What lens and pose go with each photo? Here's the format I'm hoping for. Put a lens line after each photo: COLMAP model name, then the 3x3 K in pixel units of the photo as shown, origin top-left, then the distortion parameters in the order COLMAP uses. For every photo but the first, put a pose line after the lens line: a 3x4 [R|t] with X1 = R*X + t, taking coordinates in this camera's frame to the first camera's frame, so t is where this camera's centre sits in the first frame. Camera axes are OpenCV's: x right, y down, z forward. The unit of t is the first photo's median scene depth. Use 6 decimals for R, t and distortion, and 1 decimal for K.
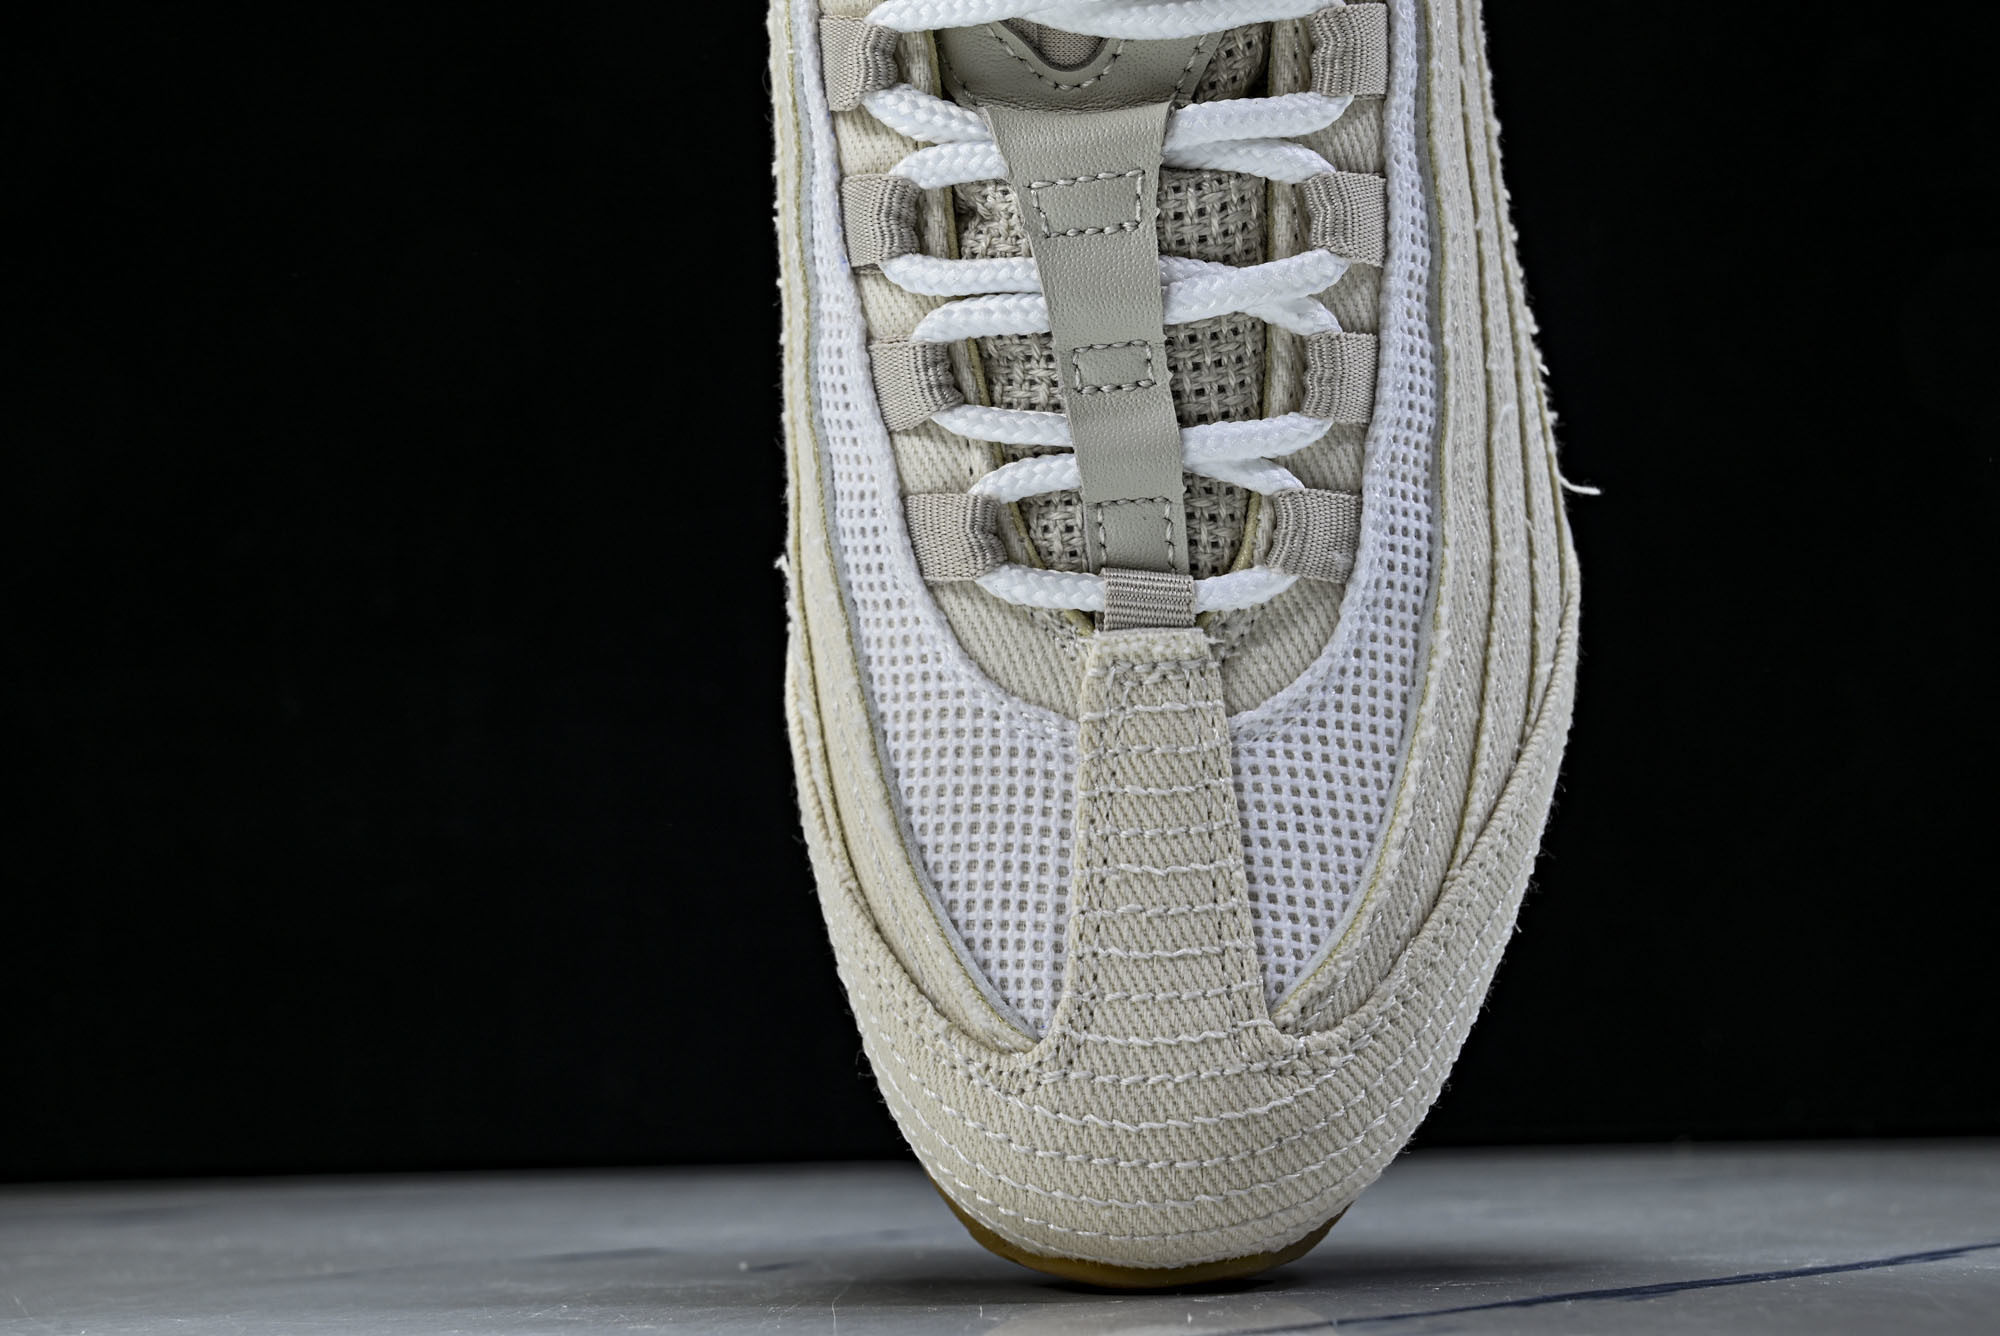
lens RADIAL K [[2841.6, 0, 1000.4], [0, 2841.6, 668.7], [0, 0, 1]] dist [0.049109, 0.000000]
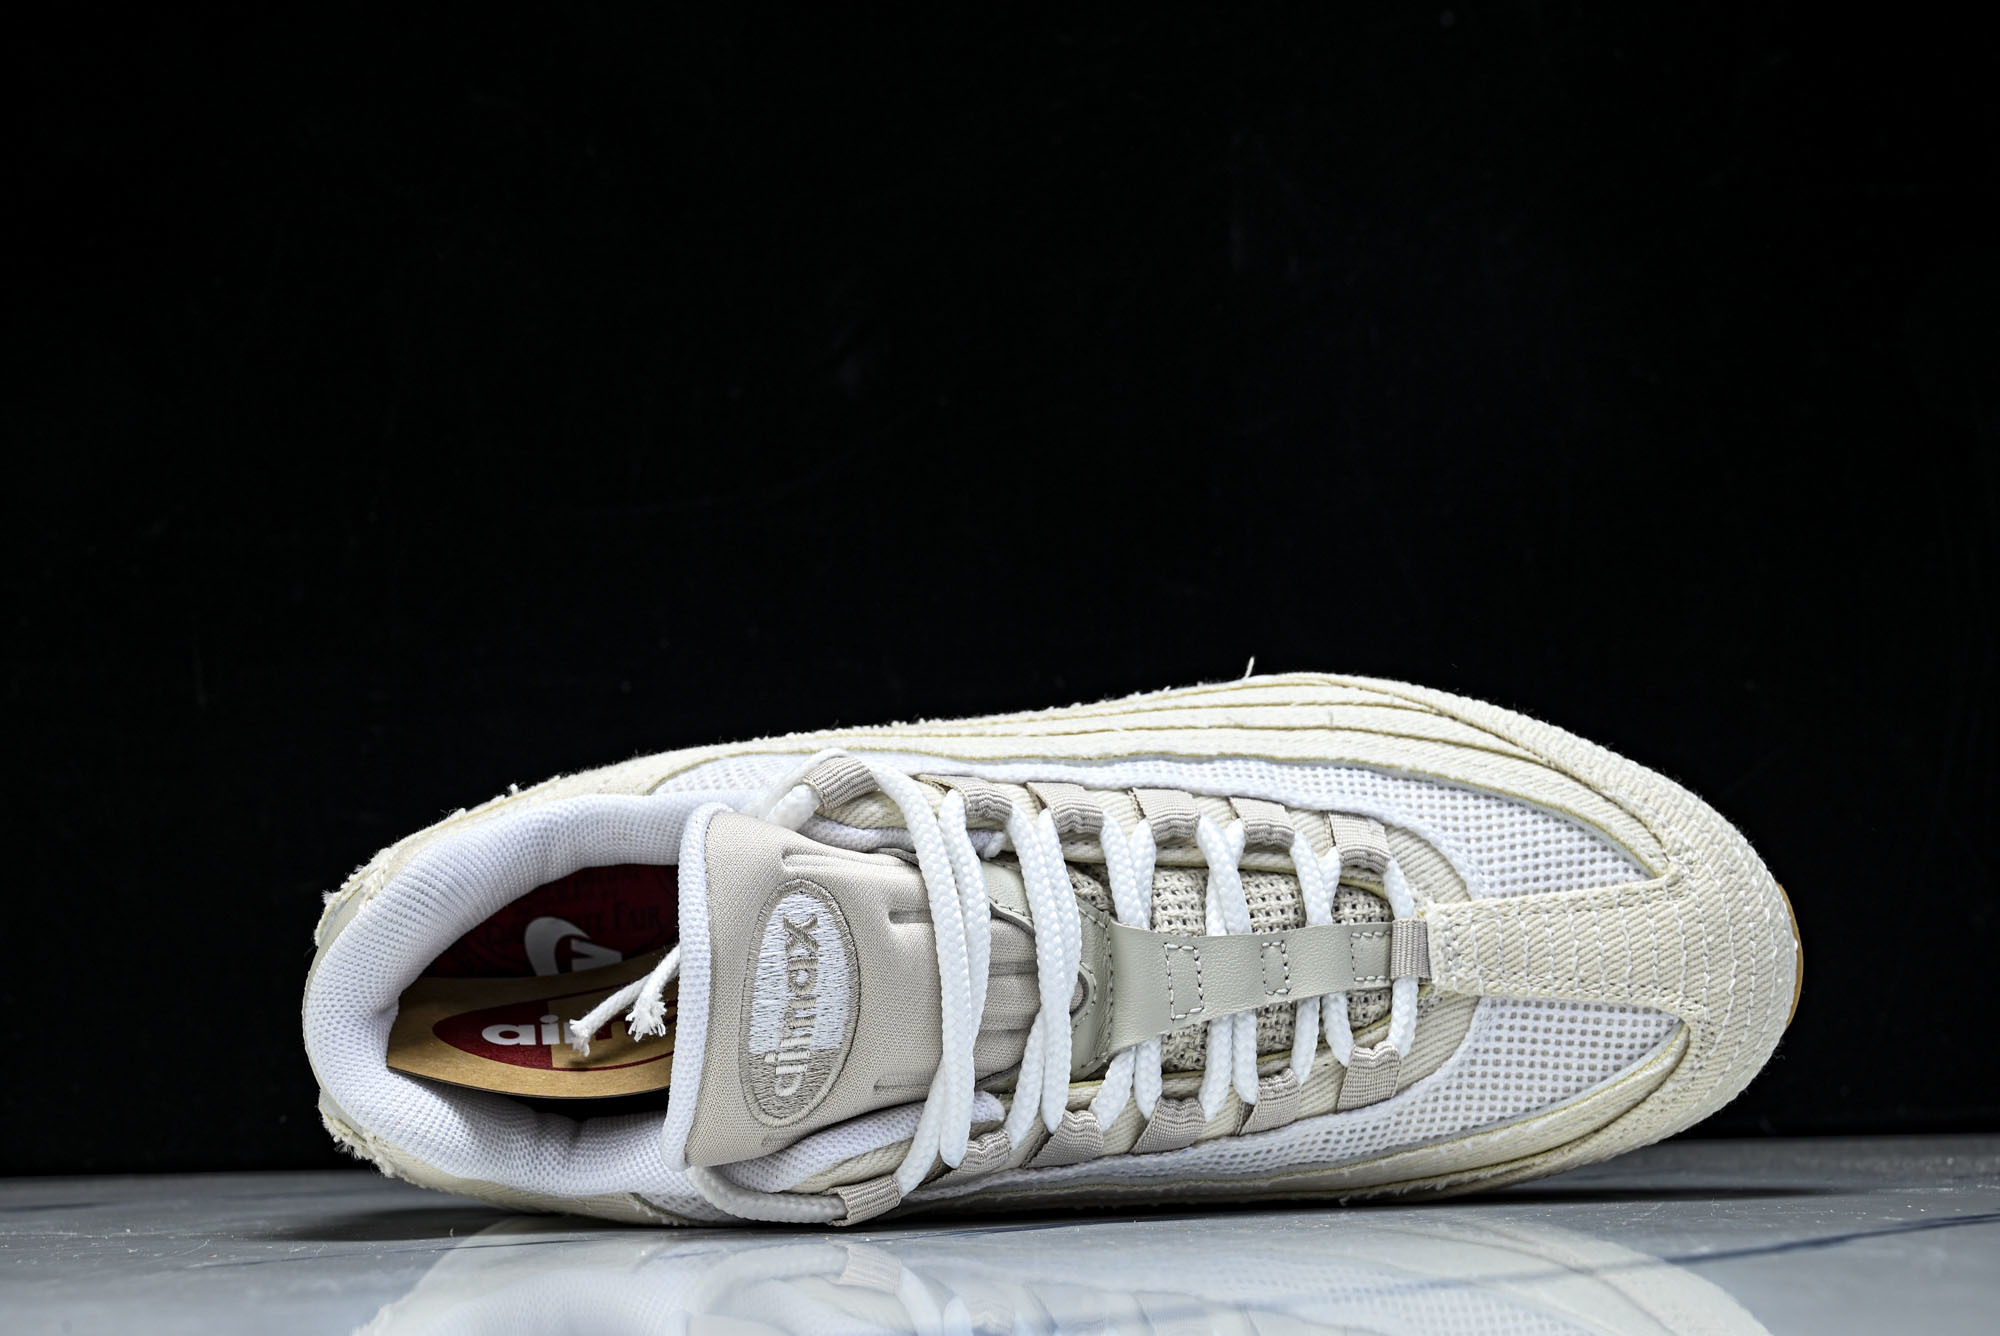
lens RADIAL K [[2841.6, 0, 996.0], [0, 2841.6, 673.9], [0, 0, 1]] dist [0.049109, 0.000000]
pose [[-0.007768, -0.980323, 0.197248, -0.104502], [0.963631, 0.045354, 0.263360, -0.651618], [-0.267124, 0.192120, 0.944317, -0.425595]]
